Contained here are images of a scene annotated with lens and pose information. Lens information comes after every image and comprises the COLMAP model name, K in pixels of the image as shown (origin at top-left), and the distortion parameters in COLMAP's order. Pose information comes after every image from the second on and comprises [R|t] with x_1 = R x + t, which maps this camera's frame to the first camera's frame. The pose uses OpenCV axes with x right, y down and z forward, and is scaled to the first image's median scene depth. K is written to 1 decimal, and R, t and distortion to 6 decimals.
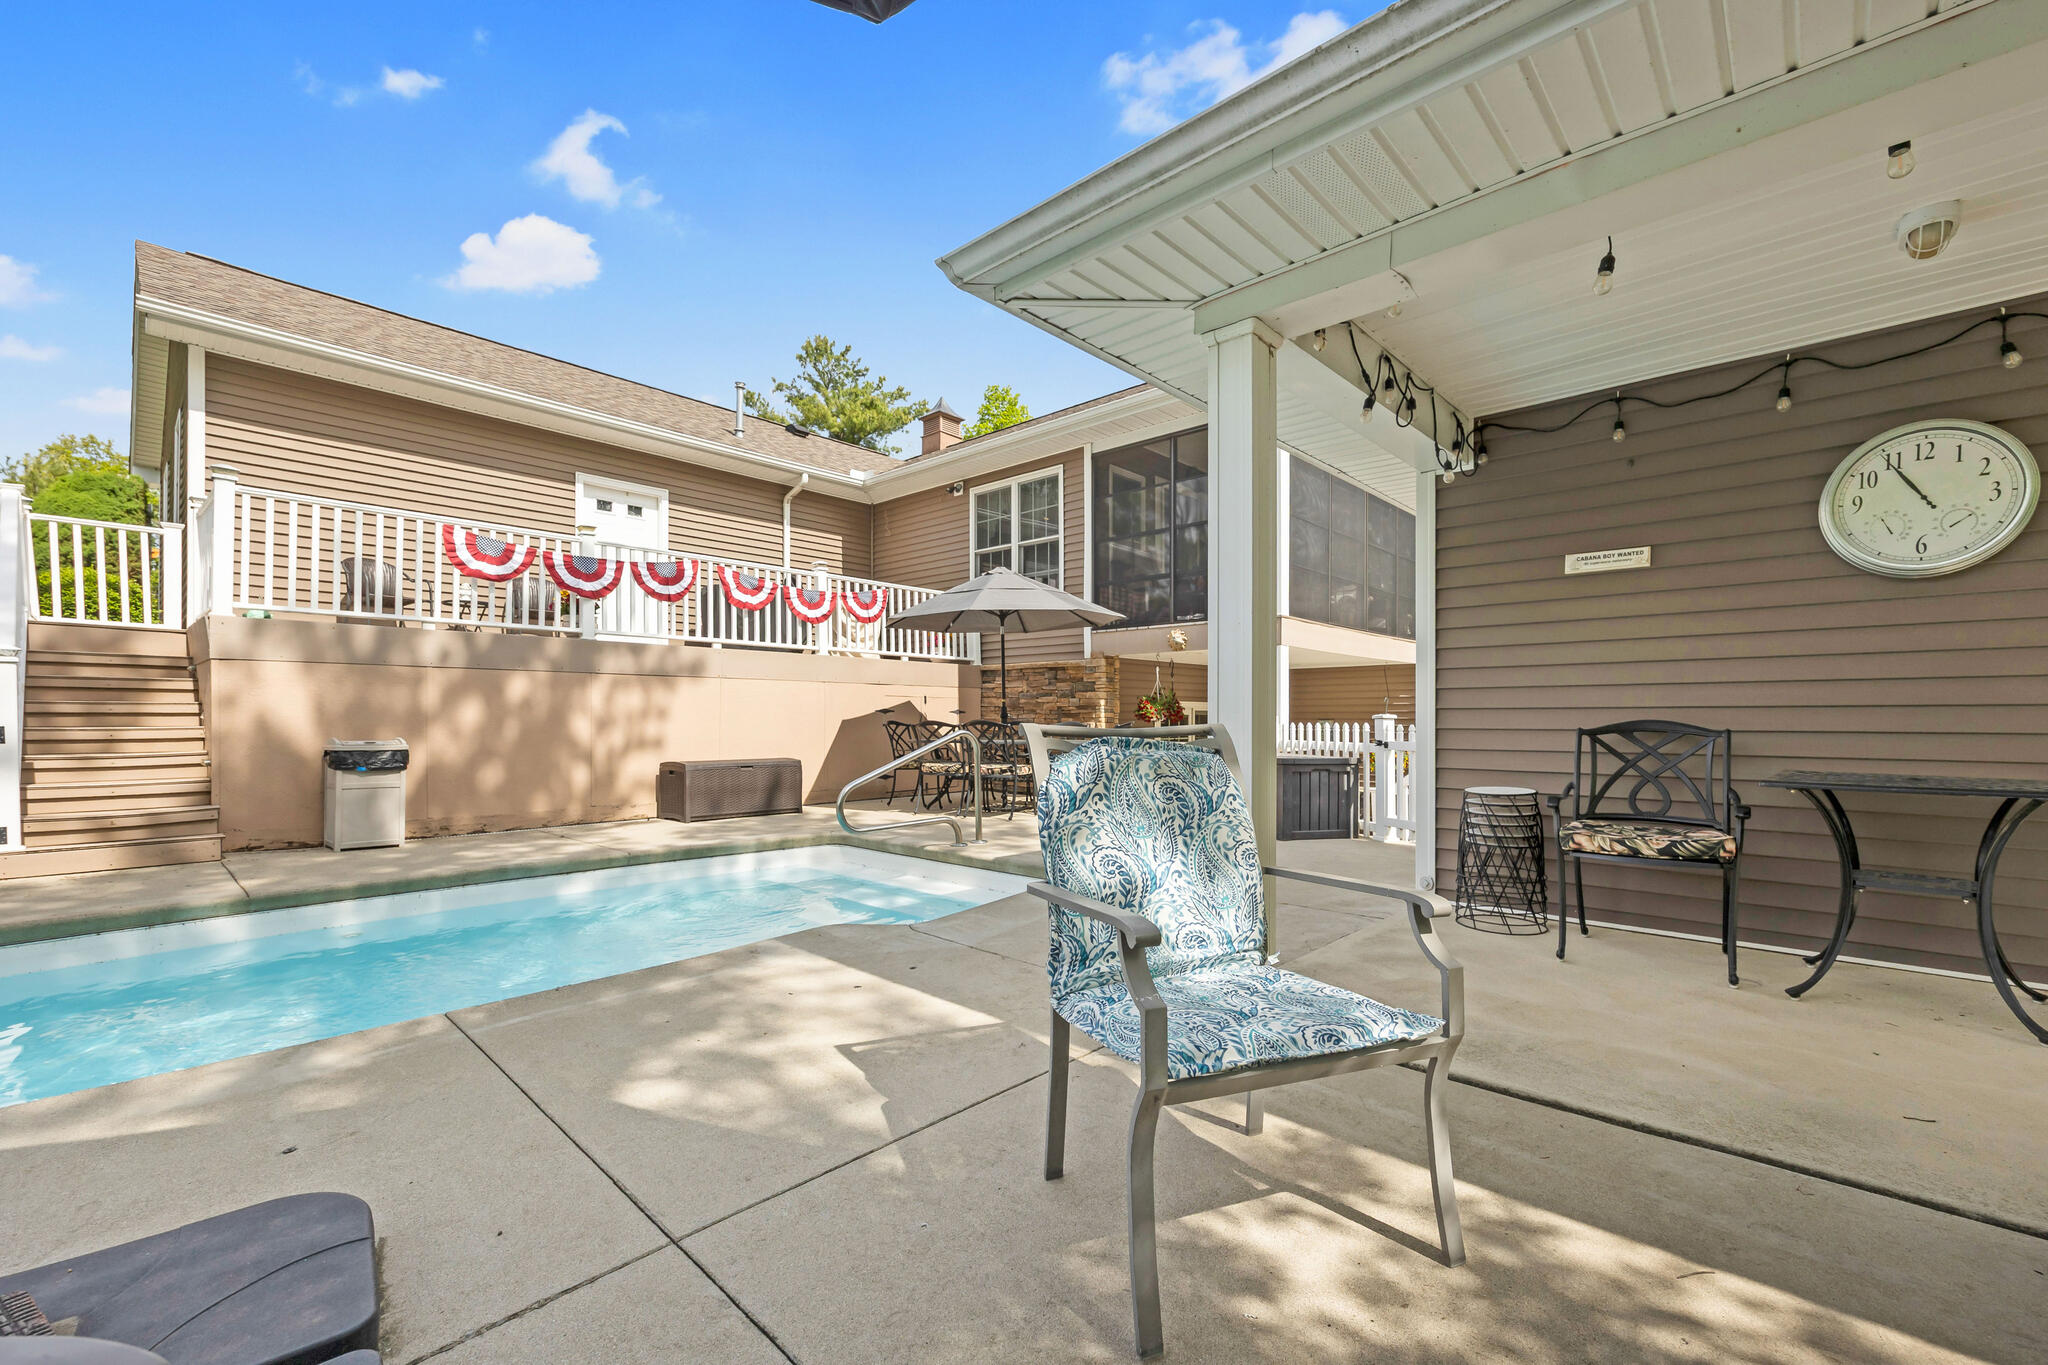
lens RADIAL K [[843.6, 0, 1031.1], [0, 843.6, 717.6], [0, 0, 1]] dist [0.000470, 0.000010]
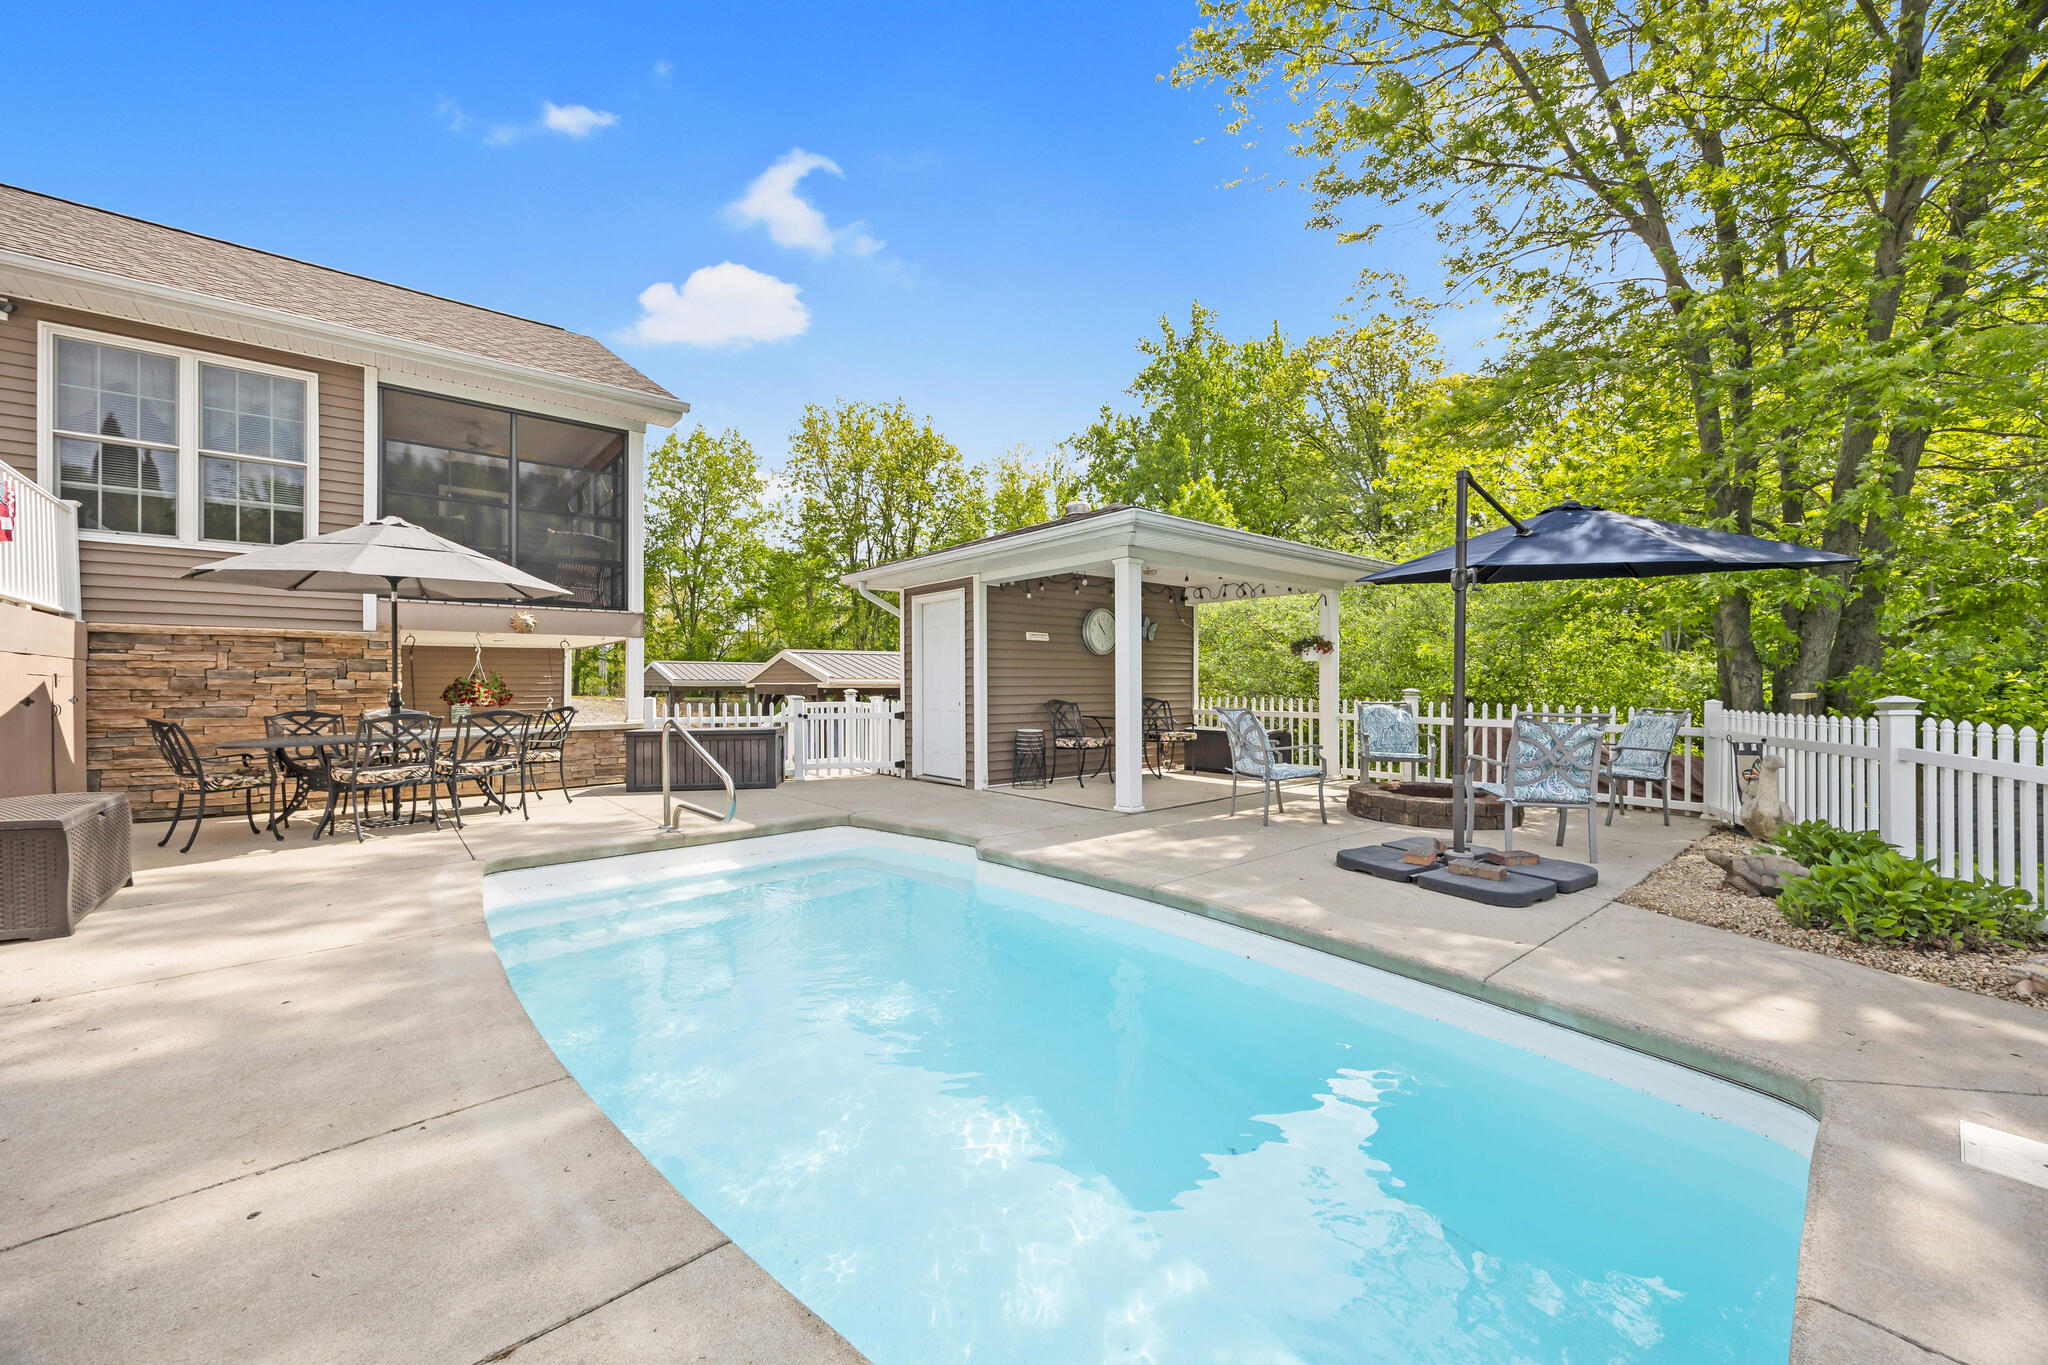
lens RADIAL K [[775.2, 0, 1019.6], [0, 775.2, 683.3], [0, 0, 1]] dist [-0.004031, -0.000194]
pose [[0.112342, -0.005375, 0.993655, -0.607143], [0.002349, 0.999984, 0.005143, -0.021748], [-0.993667, 0.001756, 0.112353, 0.296108]]
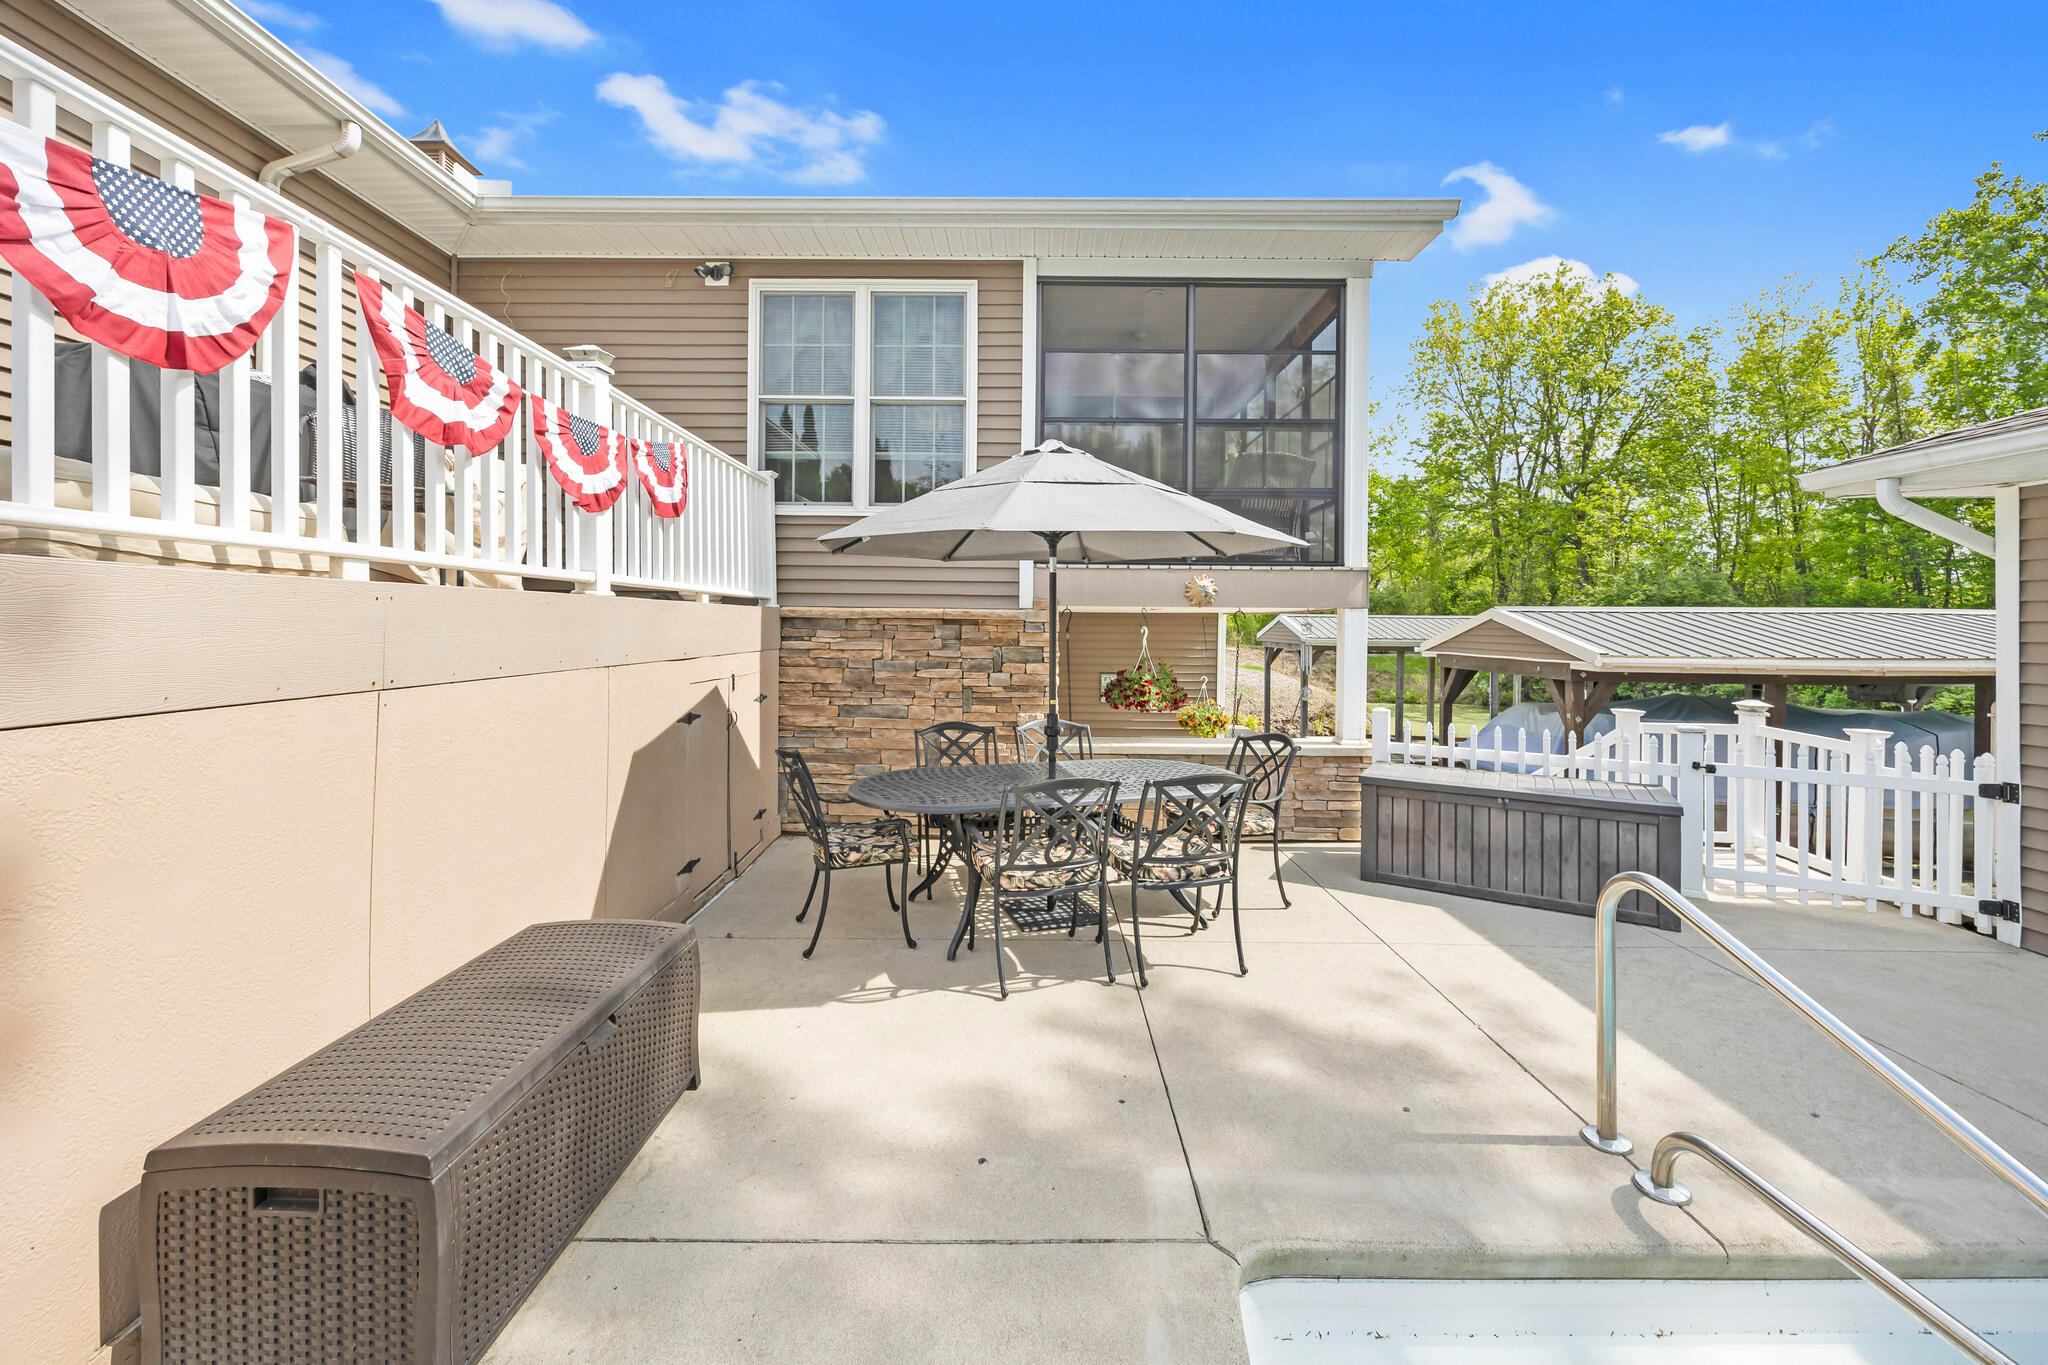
lens RADIAL K [[804.3, 0, 1012.2], [0, 804.3, 623.4], [0, 0, 1]] dist [-0.004121, -0.000530]
pose [[0.743185, 0.002005, 0.669083, -0.332751], [-0.005239, 0.999982, 0.002823, -0.060708], [-0.669066, -0.005603, 0.743182, 0.577219]]
